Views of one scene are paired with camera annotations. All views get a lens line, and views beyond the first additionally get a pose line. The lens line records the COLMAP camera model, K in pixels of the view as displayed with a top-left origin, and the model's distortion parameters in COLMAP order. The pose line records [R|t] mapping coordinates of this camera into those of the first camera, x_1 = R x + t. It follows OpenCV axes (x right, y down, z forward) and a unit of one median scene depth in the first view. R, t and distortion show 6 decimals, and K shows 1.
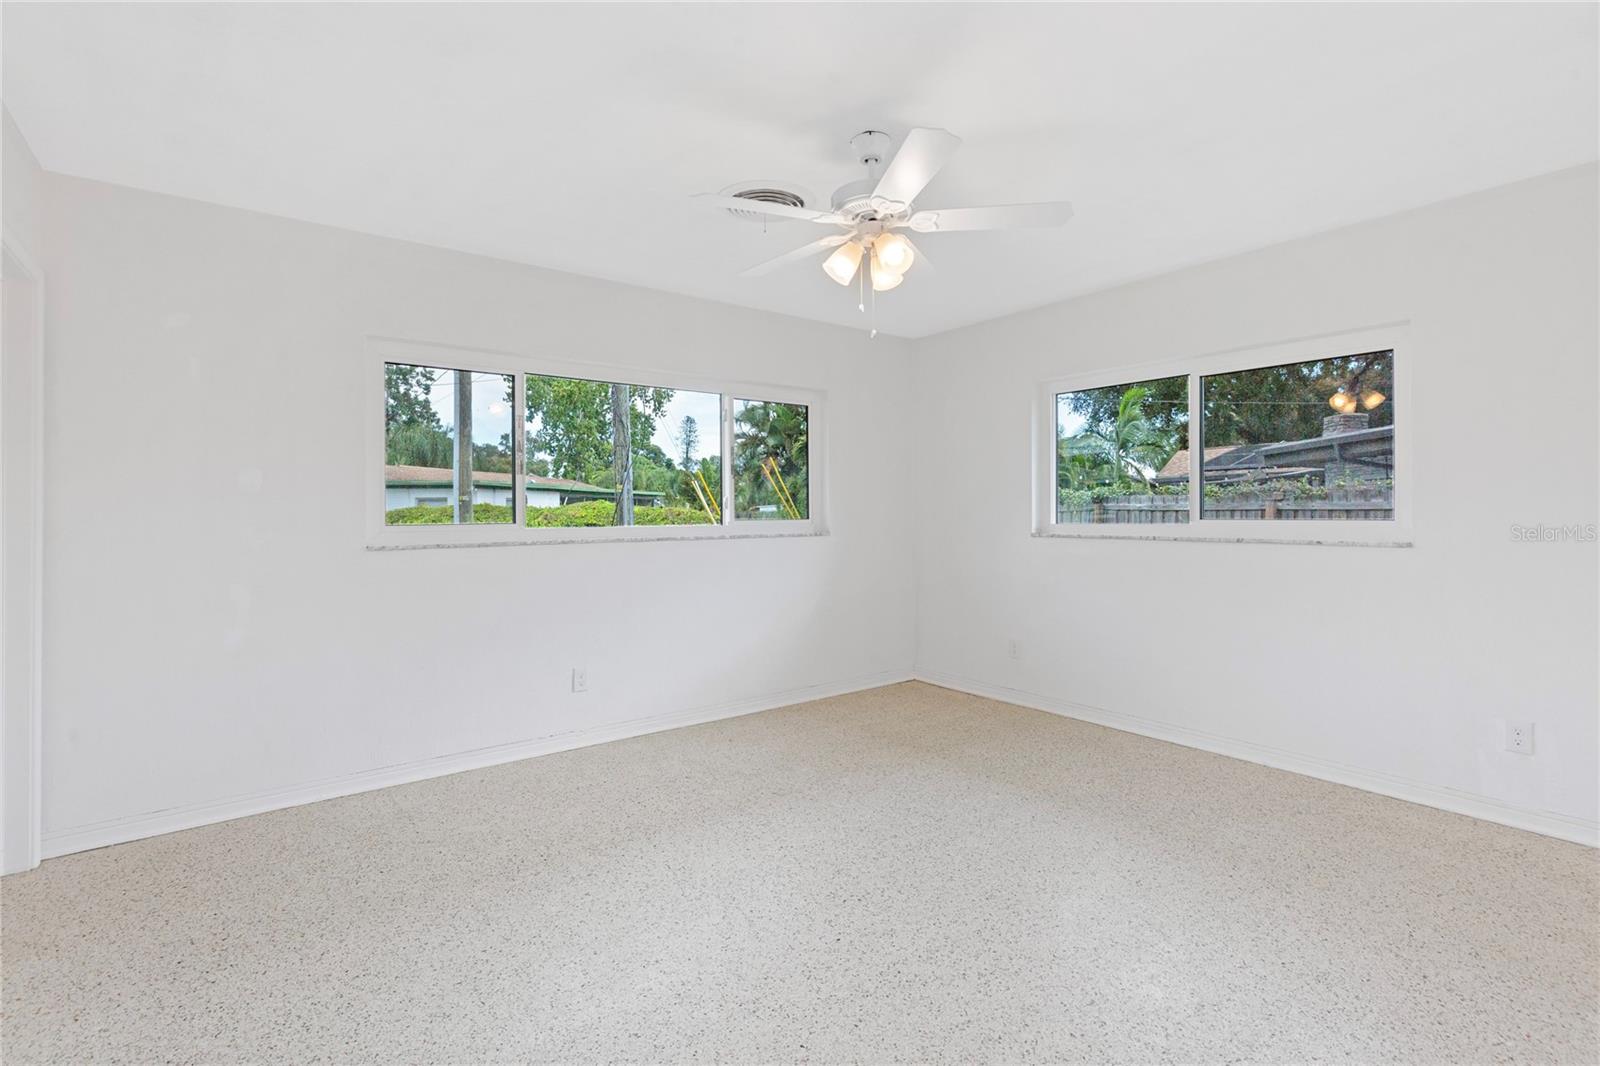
lens RADIAL K [[740.6, 0, 805.2], [0, 740.6, 495.8], [0, 0, 1]] dist [0.013423, -0.000068]
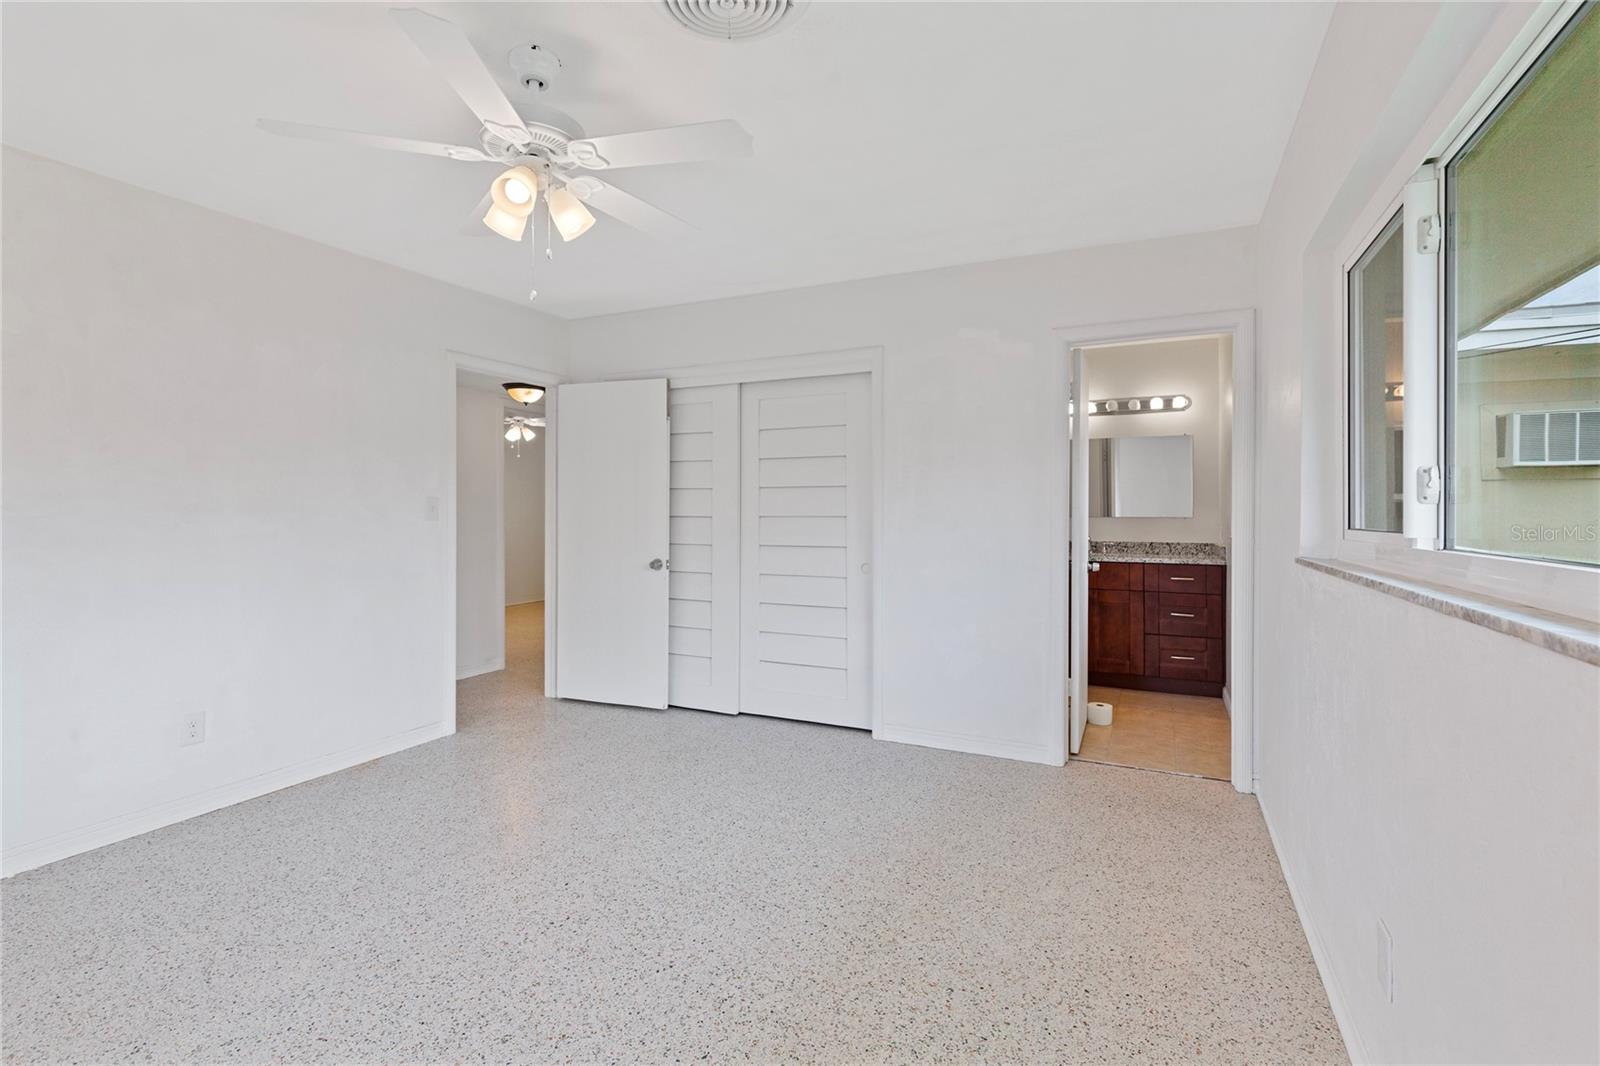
lens RADIAL K [[752.3, 0, 798.2], [0, 752.3, 504.5], [0, 0, 1]] dist [0.012173, 0.000156]
pose [[-0.898475, 0.004302, -0.439003, 0.181774], [0.016354, 0.999586, -0.023676, 0.032042], [0.438719, -0.028452, -0.898174, 1.730205]]
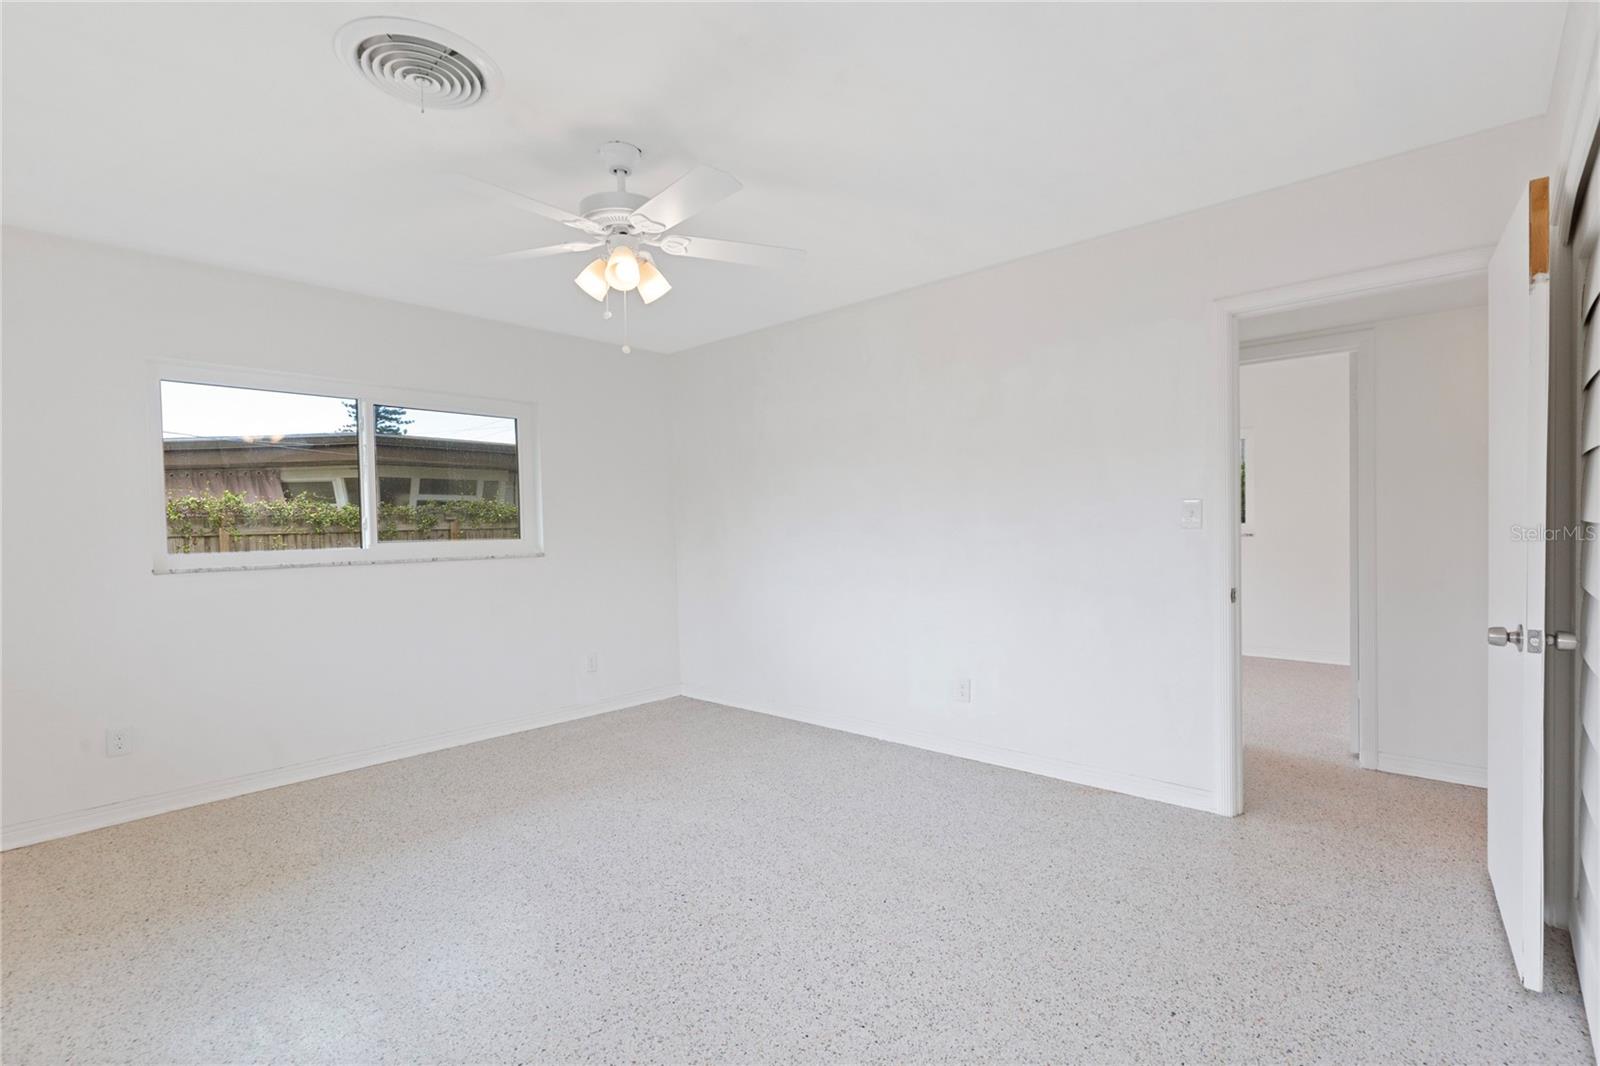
lens RADIAL K [[747.1, 0, 787.1], [0, 747.1, 533.0], [0, 0, 1]] dist [0.016536, -0.000162]
pose [[-0.153586, 0.000346, 0.988135, -0.856603], [-0.001260, 0.999999, -0.000546, 0.026362], [-0.988135, -0.001328, -0.153585, 0.872343]]
